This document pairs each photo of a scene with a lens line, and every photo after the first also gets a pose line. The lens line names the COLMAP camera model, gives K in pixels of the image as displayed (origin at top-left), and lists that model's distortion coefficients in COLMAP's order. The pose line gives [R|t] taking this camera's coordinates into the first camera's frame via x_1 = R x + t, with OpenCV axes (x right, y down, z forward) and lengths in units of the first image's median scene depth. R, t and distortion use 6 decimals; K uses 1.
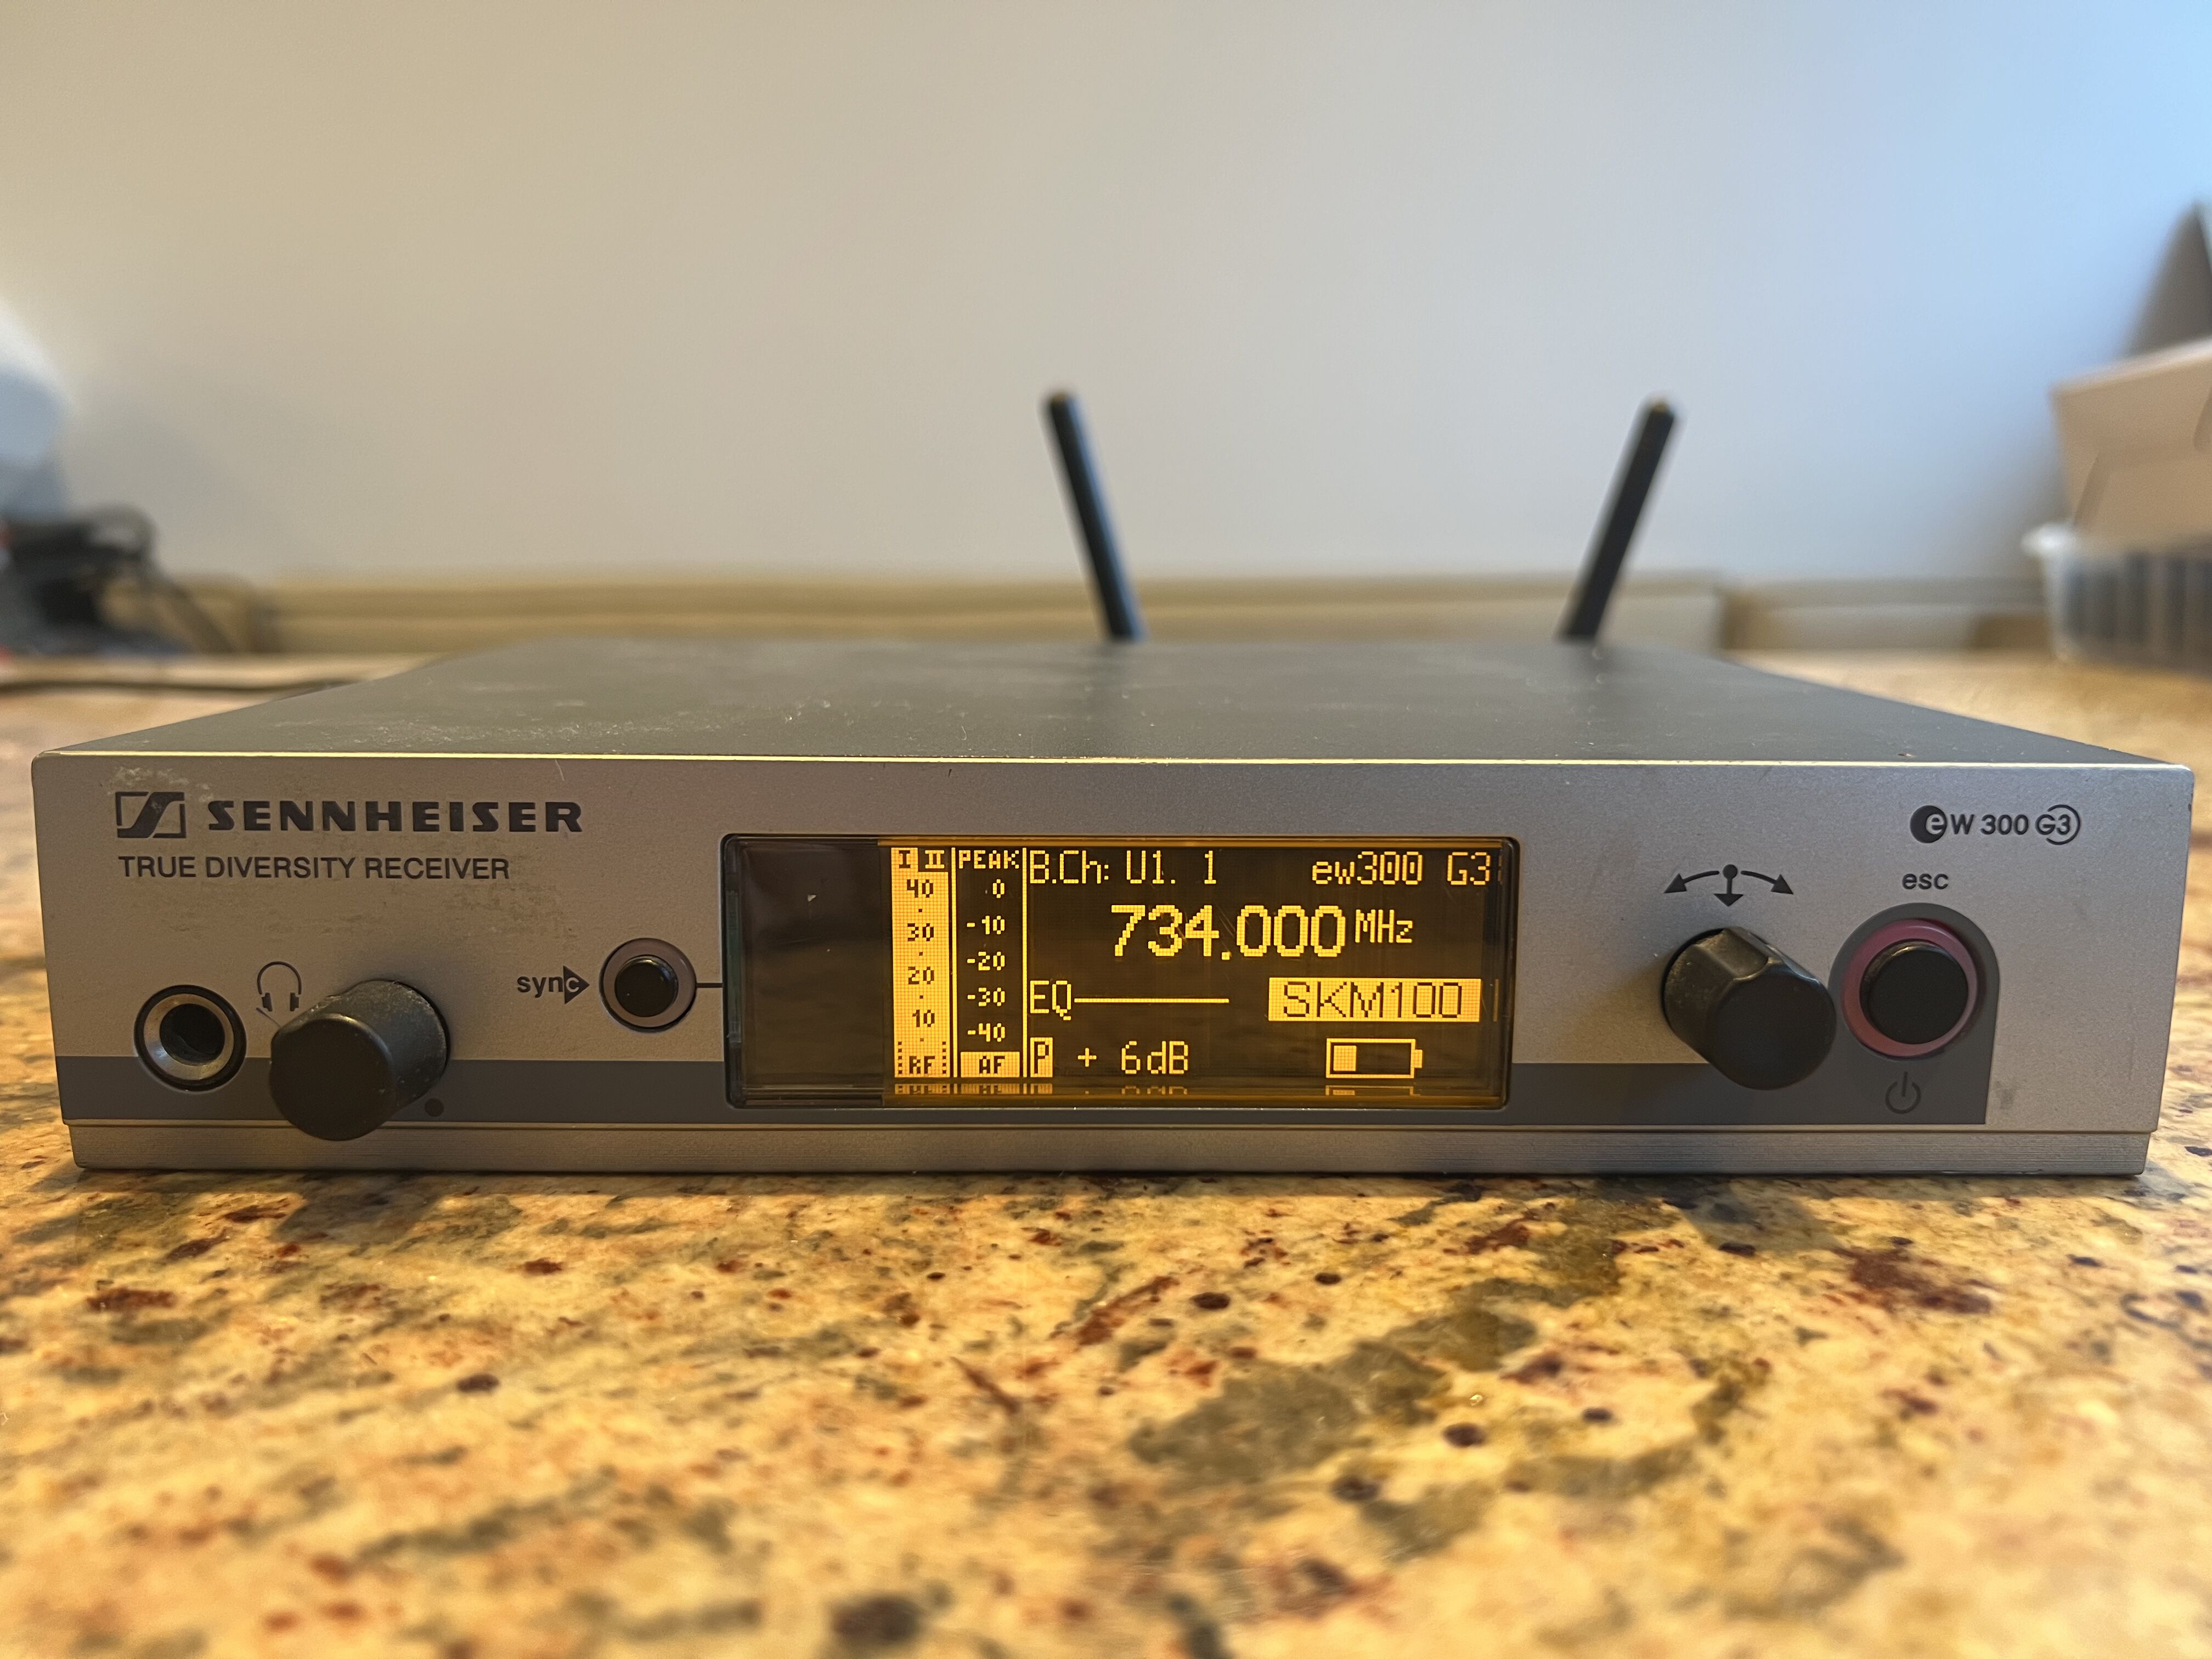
lens RADIAL K [[1759.9, 0, 1105.5], [0, 1759.9, 812.0], [0, 0, 1]] dist [-0.014198, -0.012573]
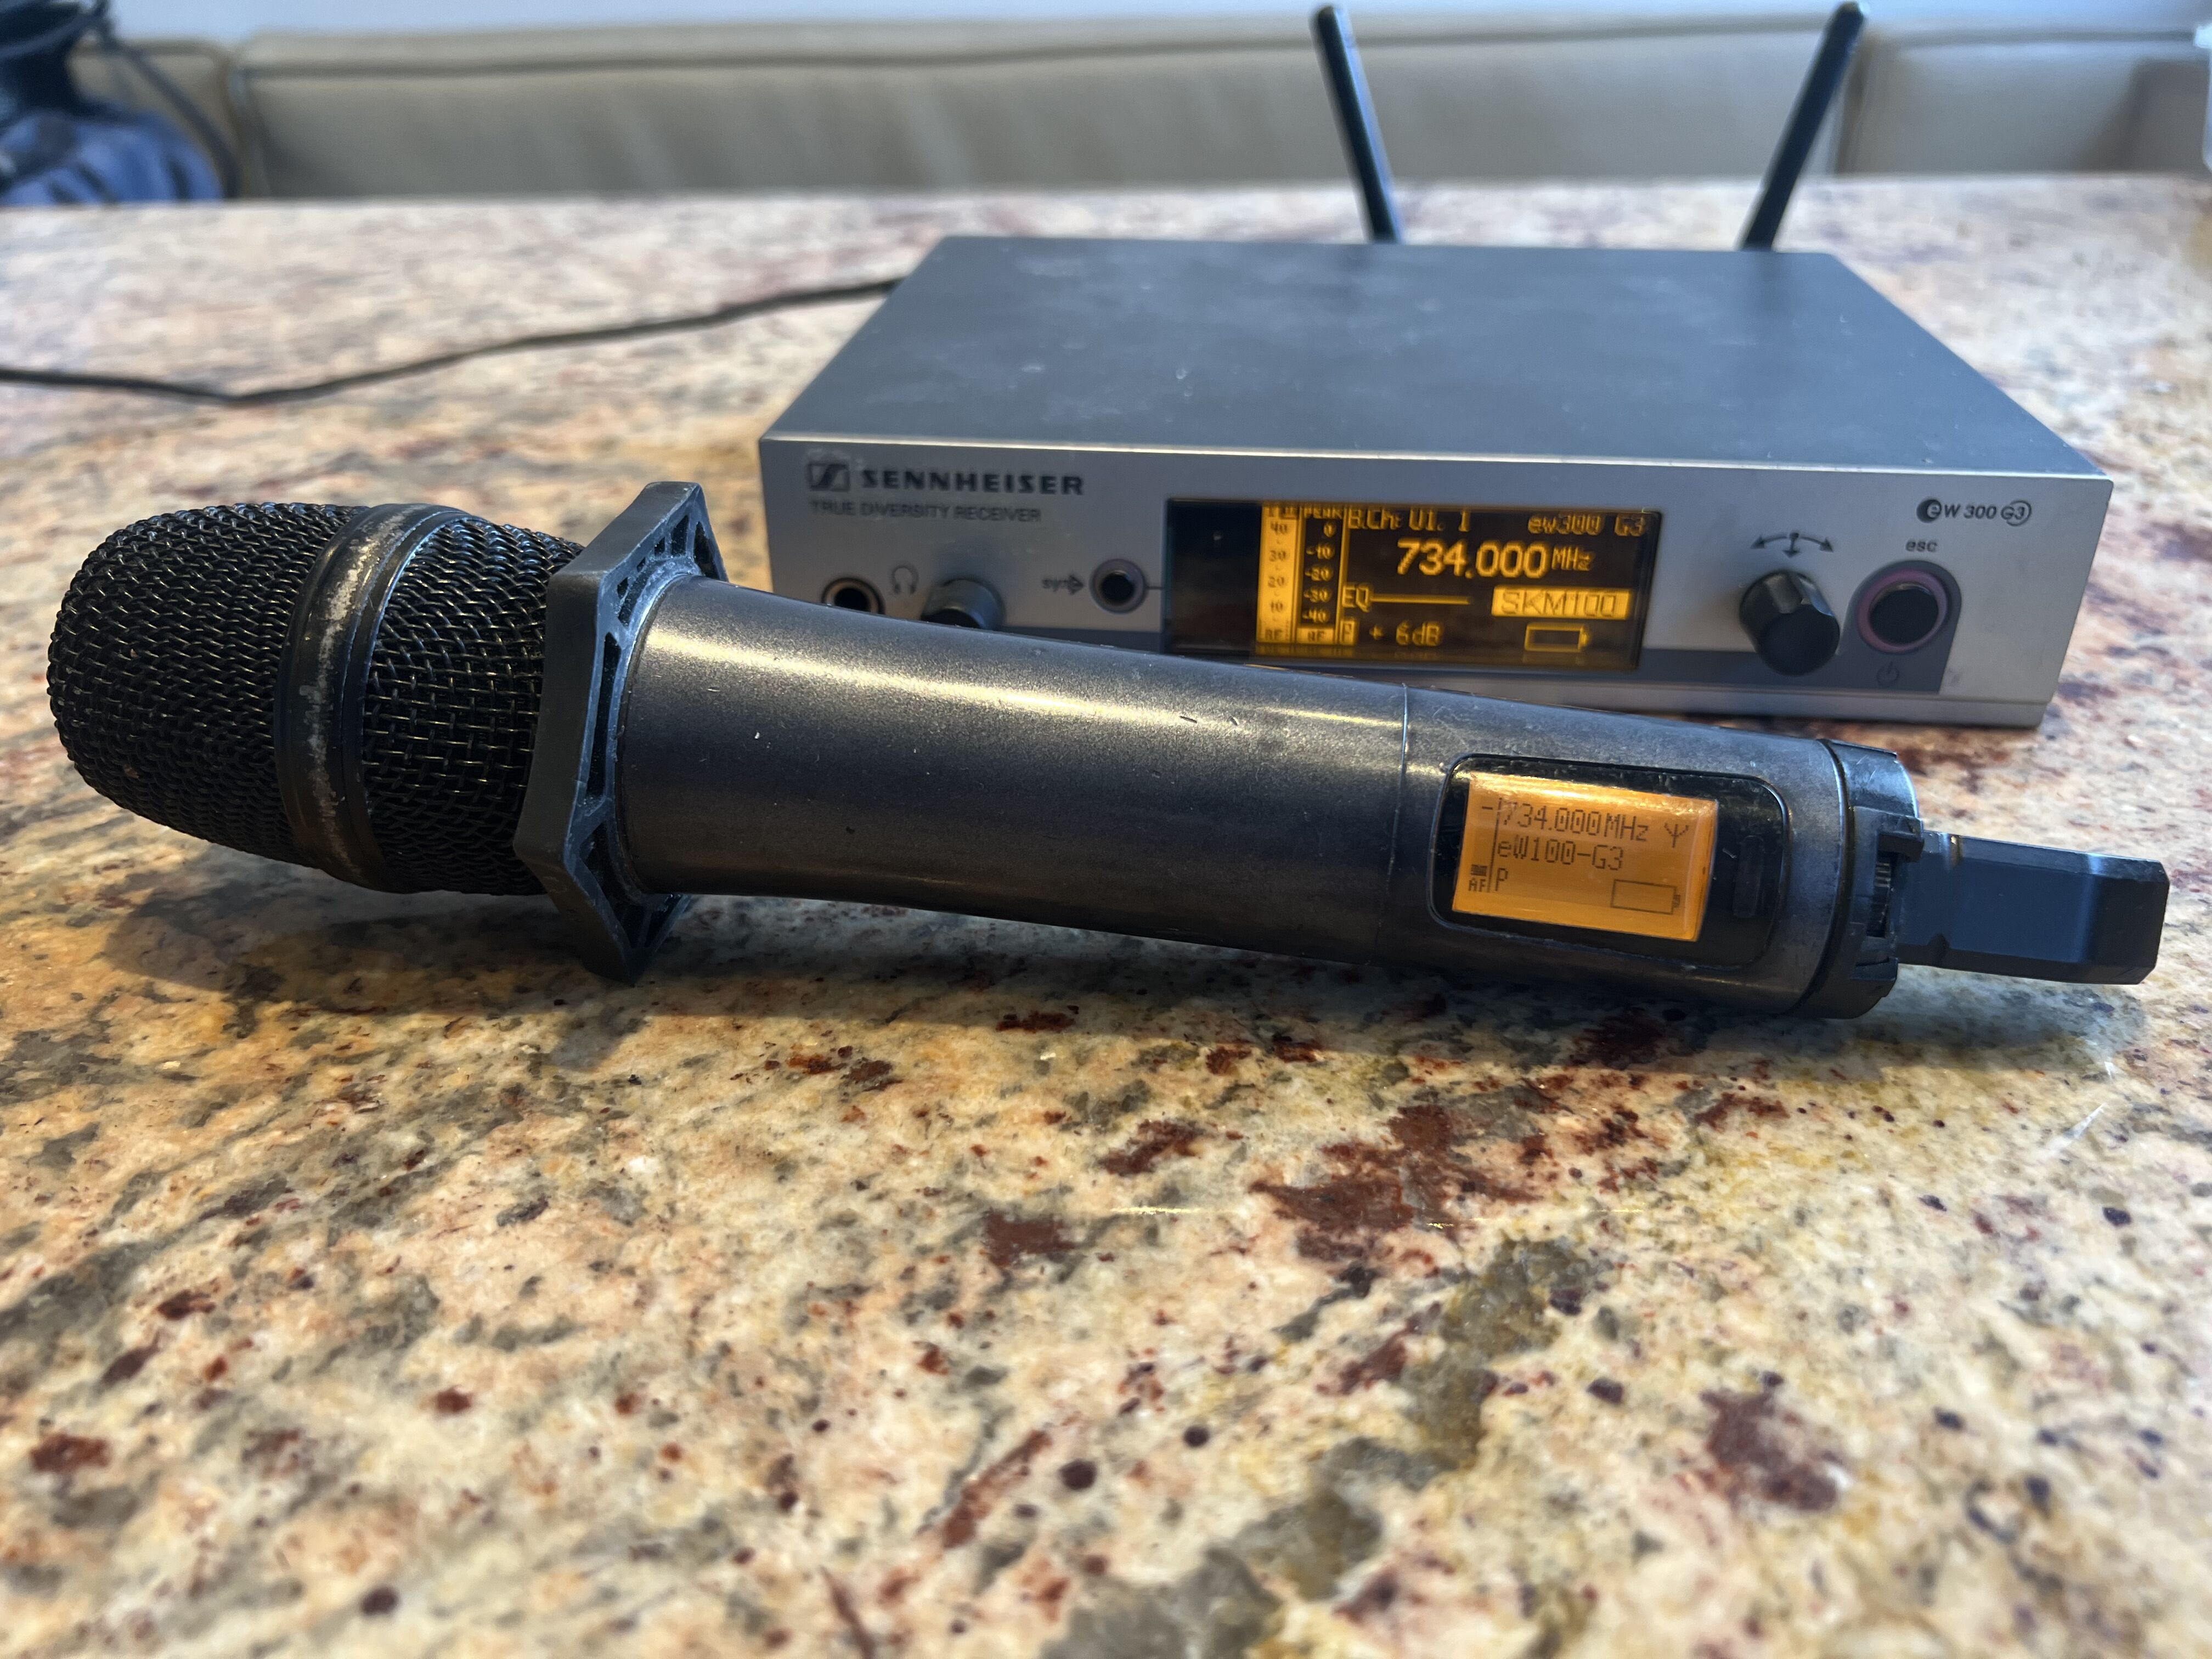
lens RADIAL K [[1759.9, 0, 1107.6], [0, 1759.9, 824.2], [0, 0, 1]] dist [-0.014198, -0.012573]
pose [[0.999202, 0.011905, -0.038124, 0.112281], [0.001789, 0.940246, 0.340491, -0.439068], [0.039899, -0.340288, 0.939474, 0.150661]]
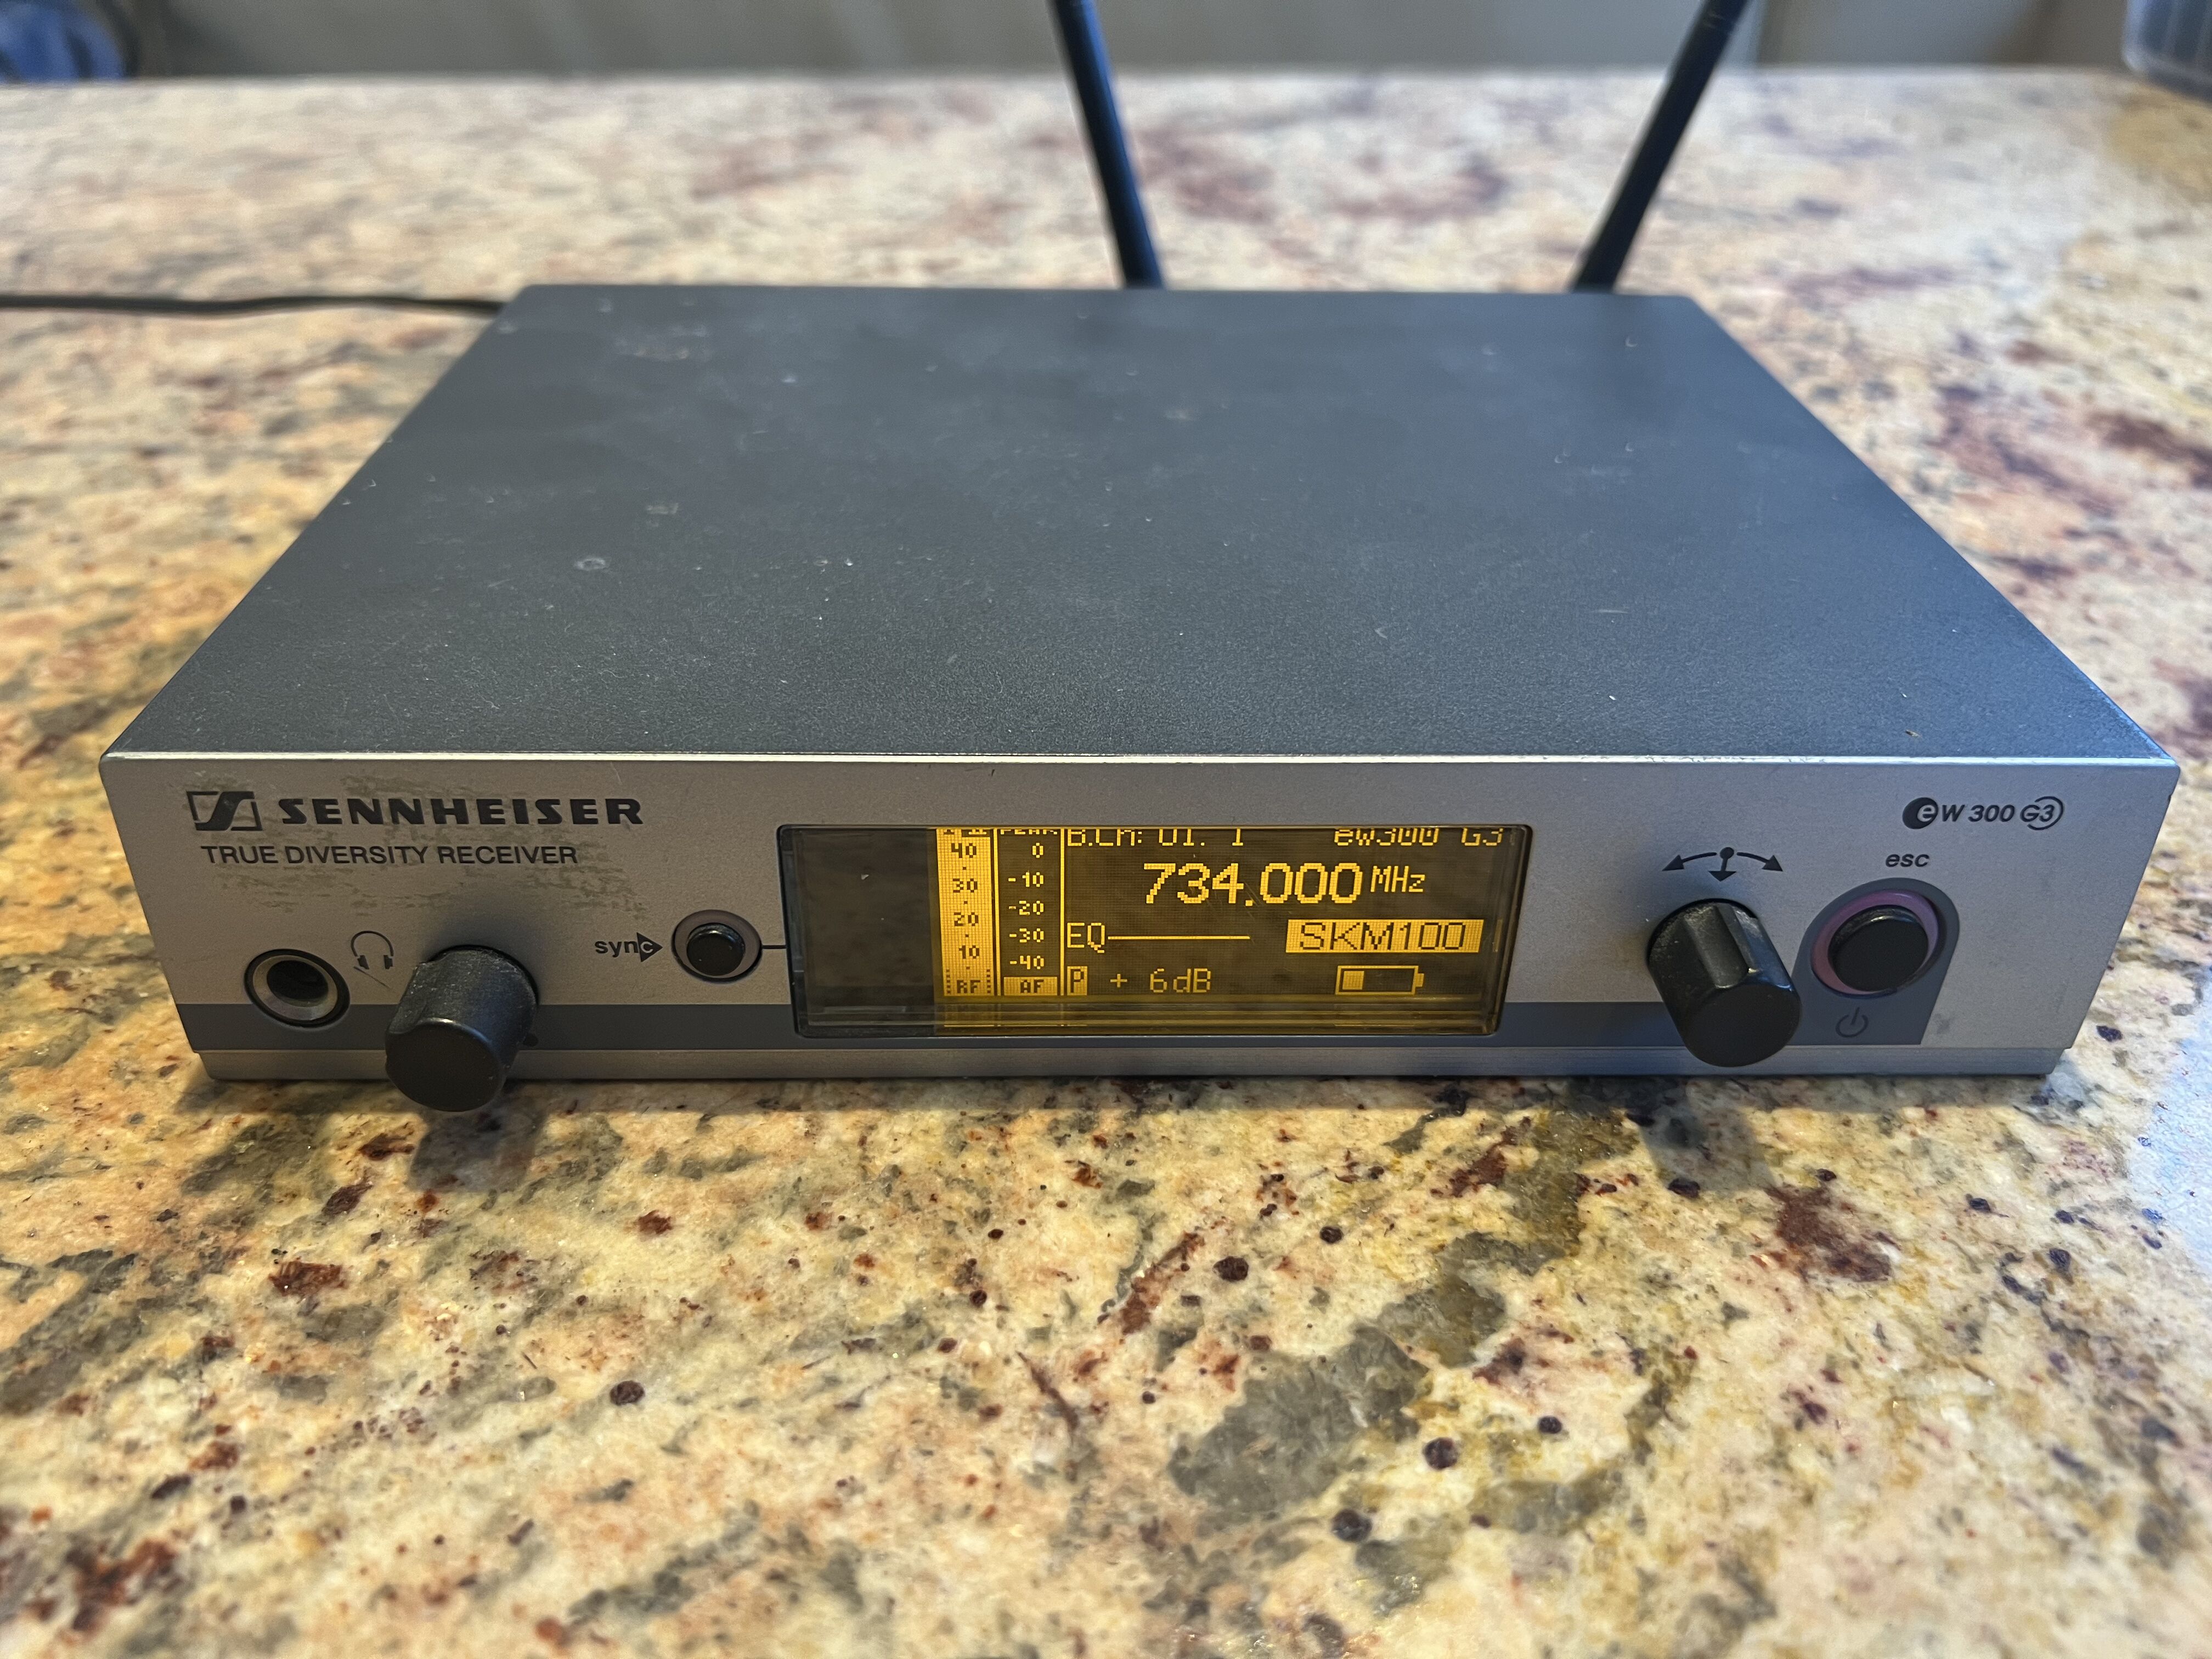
lens RADIAL K [[1759.9, 0, 1101.7], [0, 1759.9, 824.2], [0, 0, 1]] dist [-0.014198, -0.012573]
pose [[0.999885, 0.000981, 0.015141, -0.045272], [-0.006912, 0.917784, 0.397019, -0.459644], [-0.013507, -0.397078, 0.917685, 0.039349]]
